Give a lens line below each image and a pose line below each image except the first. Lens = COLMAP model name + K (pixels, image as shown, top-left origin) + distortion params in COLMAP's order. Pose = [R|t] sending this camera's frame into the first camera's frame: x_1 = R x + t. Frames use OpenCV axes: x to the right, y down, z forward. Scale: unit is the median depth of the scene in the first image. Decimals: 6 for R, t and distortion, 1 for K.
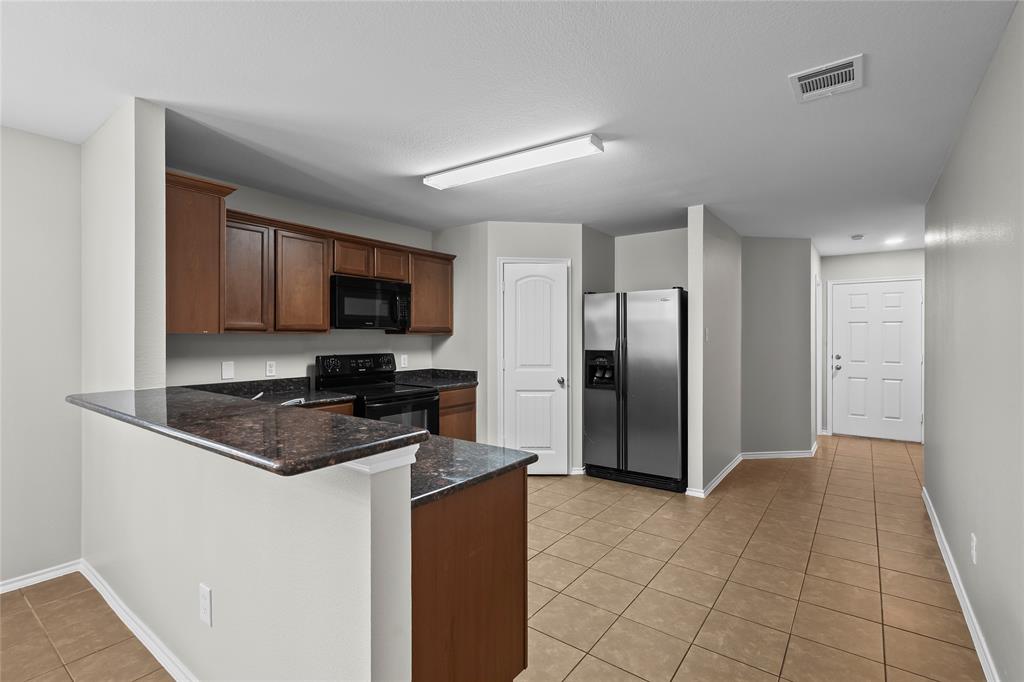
lens RADIAL K [[470.7, 0, 509.1], [0, 470.7, 339.3], [0, 0, 1]] dist [0.004736, 0.000253]
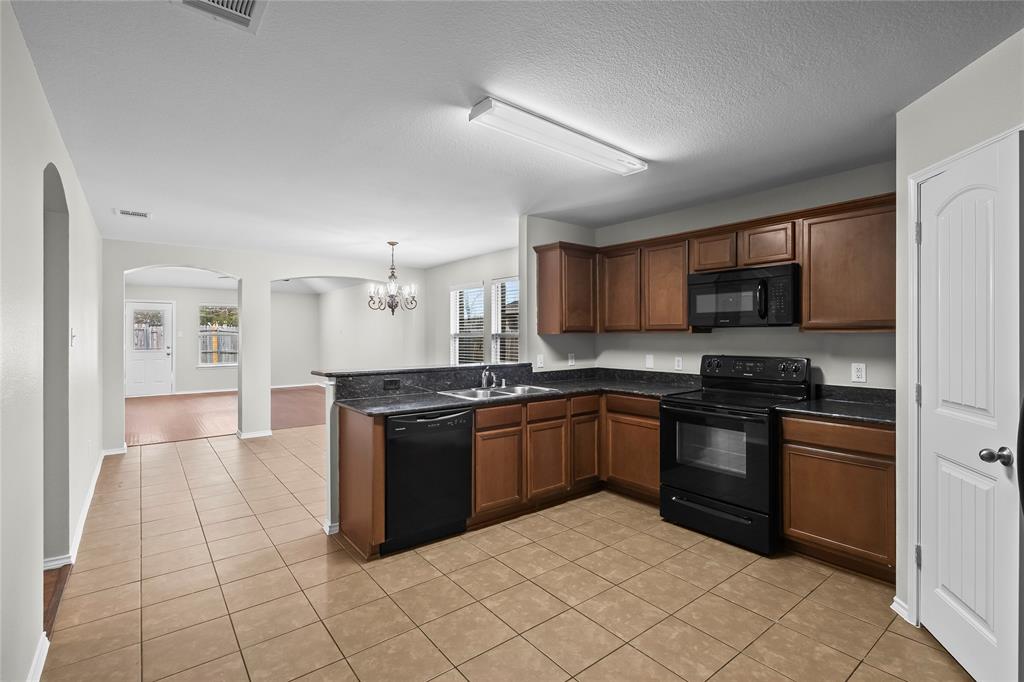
lens RADIAL K [[470.1, 0, 512.3], [0, 470.1, 335.9], [0, 0, 1]] dist [0.002378, 0.000072]
pose [[-0.255757, 0.002846, -0.966737, 0.573098], [-0.002174, 0.999991, 0.003519, -0.006850], [0.966739, 0.003001, -0.255748, 0.736663]]
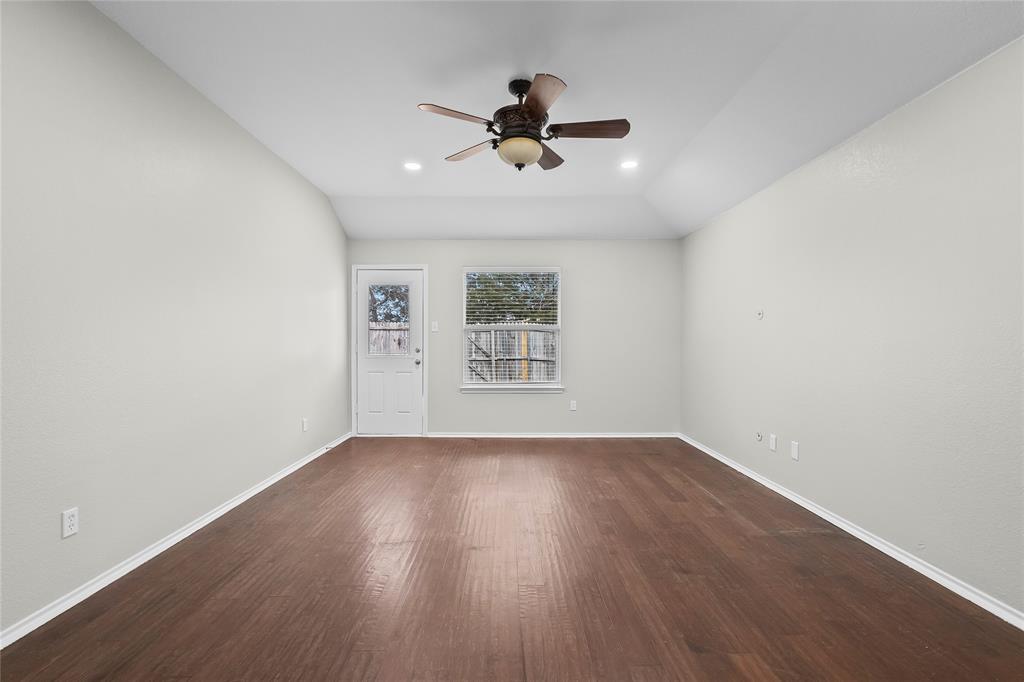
lens RADIAL K [[470.7, 0, 509.1], [0, 470.7, 339.3], [0, 0, 1]] dist [0.004736, 0.000253]
pose [[-0.795928, -0.006171, -0.605360, -0.699007], [-0.004612, 0.999981, -0.004130, 0.037493], [0.605374, -0.000495, -0.795941, -0.366767]]
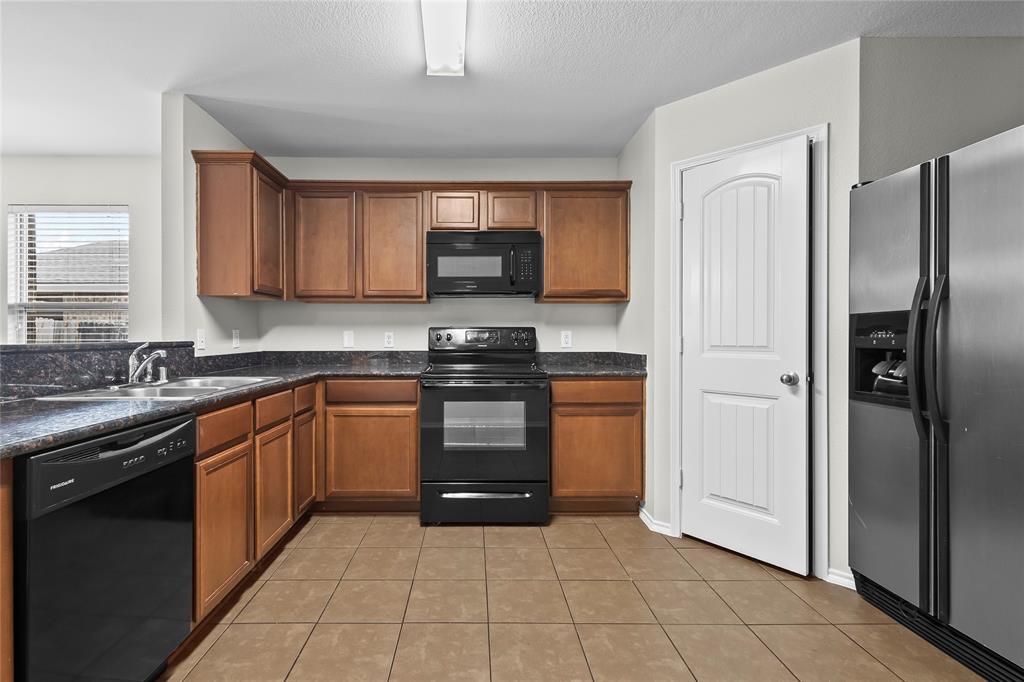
lens RADIAL K [[483.4, 0, 475.9], [0, 483.4, 338.6], [0, 0, 1]] dist [0.002621, 0.000181]
pose [[0.603614, 0.003574, -0.797268, 0.319735], [-0.002765, 0.999993, 0.002389, 0.046629], [0.797272, 0.000762, 0.603620, 0.444639]]
